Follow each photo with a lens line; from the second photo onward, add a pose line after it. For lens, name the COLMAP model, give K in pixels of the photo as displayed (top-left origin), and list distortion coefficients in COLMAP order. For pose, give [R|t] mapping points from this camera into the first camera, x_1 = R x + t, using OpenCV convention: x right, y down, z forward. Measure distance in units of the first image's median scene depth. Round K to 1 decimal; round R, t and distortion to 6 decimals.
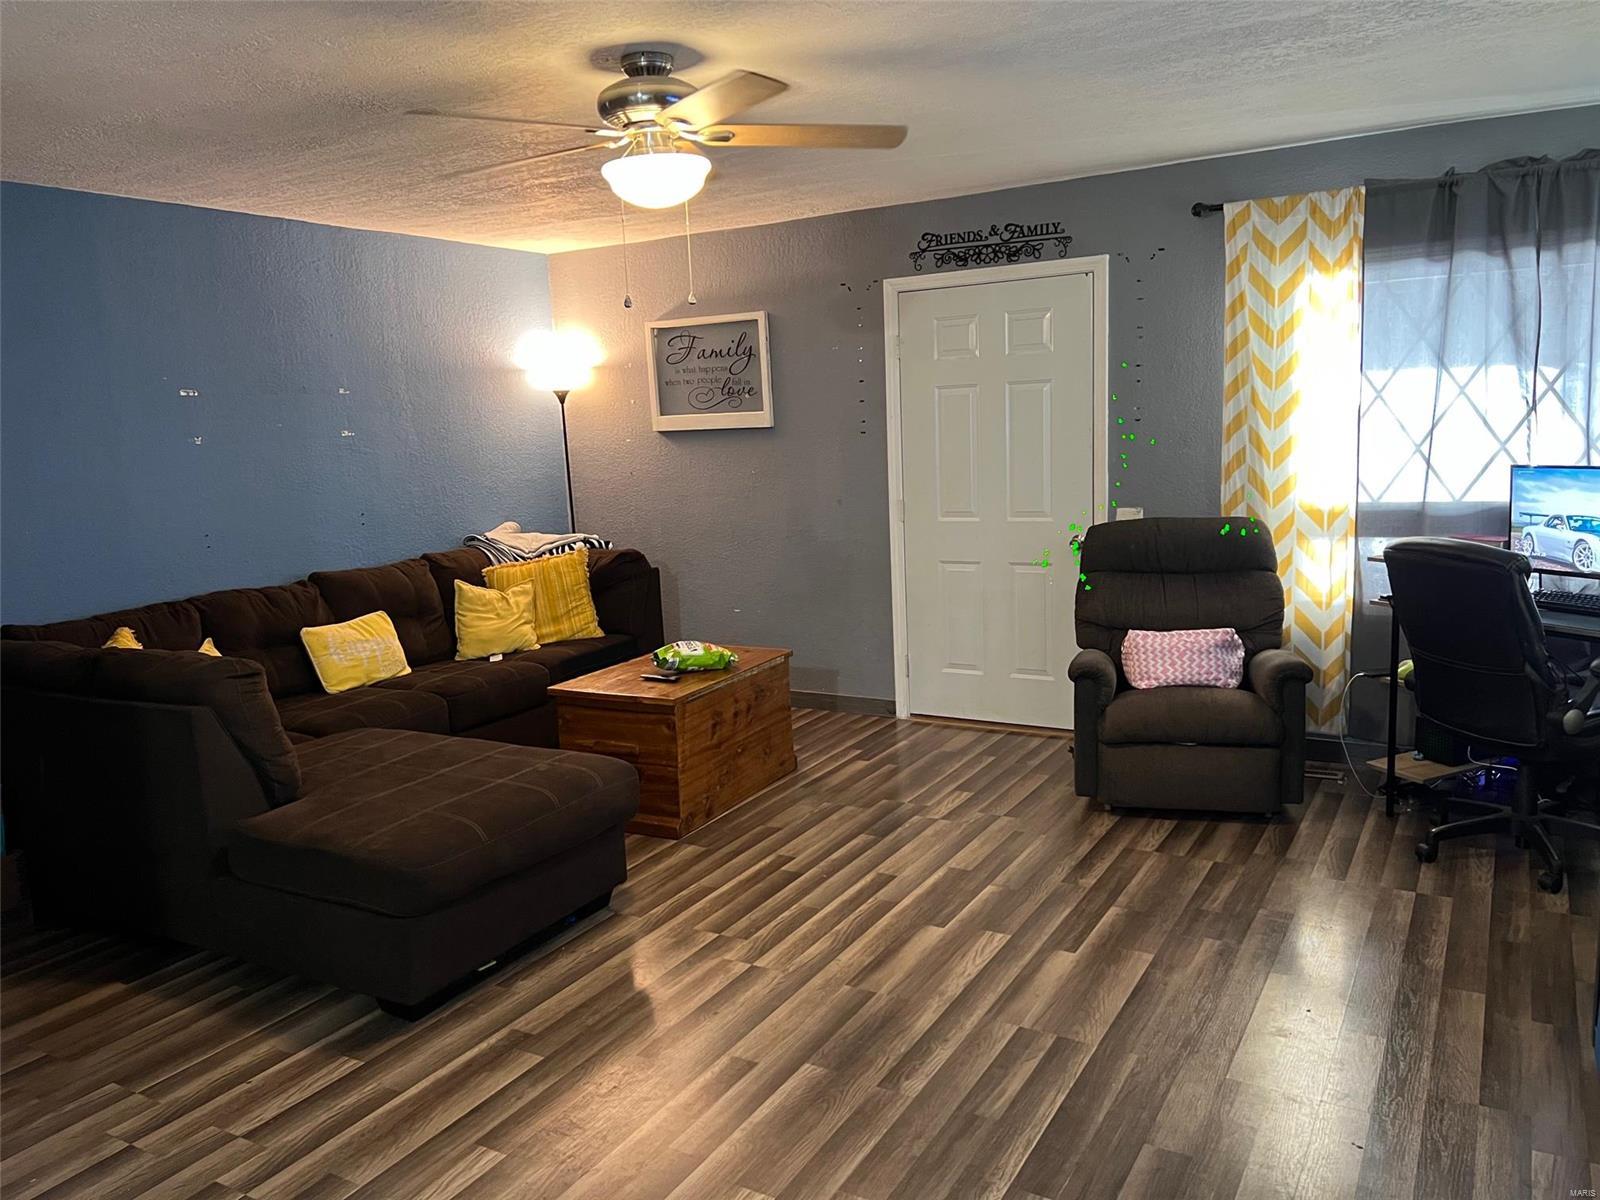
lens RADIAL K [[1222.9, 0, 795.4], [0, 1222.9, 571.1], [0, 0, 1]] dist [0.165095, -0.191556]
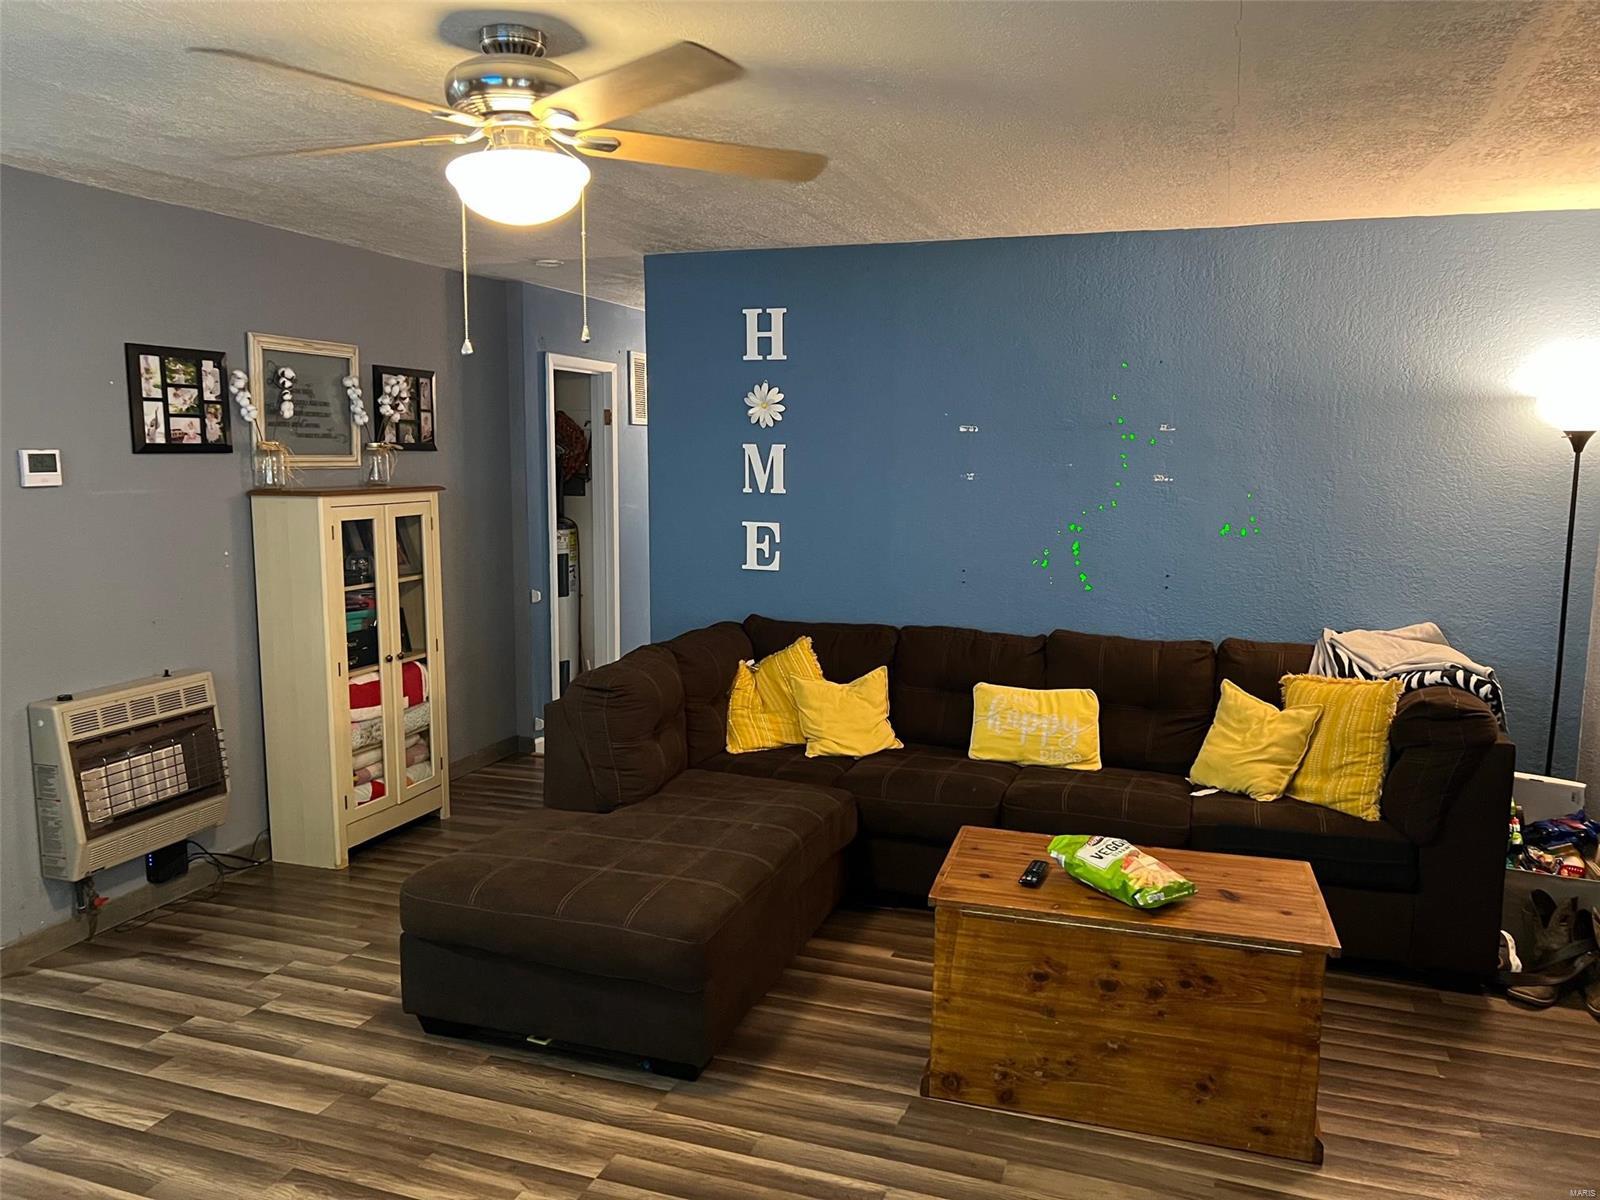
lens RADIAL K [[1201.8, 0, 794.9], [0, 1201.8, 607.7], [0, 0, 1]] dist [0.080309, -0.105978]
pose [[0.190373, 0.175940, -0.965817, 0.473562], [-0.146517, 0.977883, 0.149258, -0.132609], [0.970717, 0.113094, 0.211940, 0.716982]]
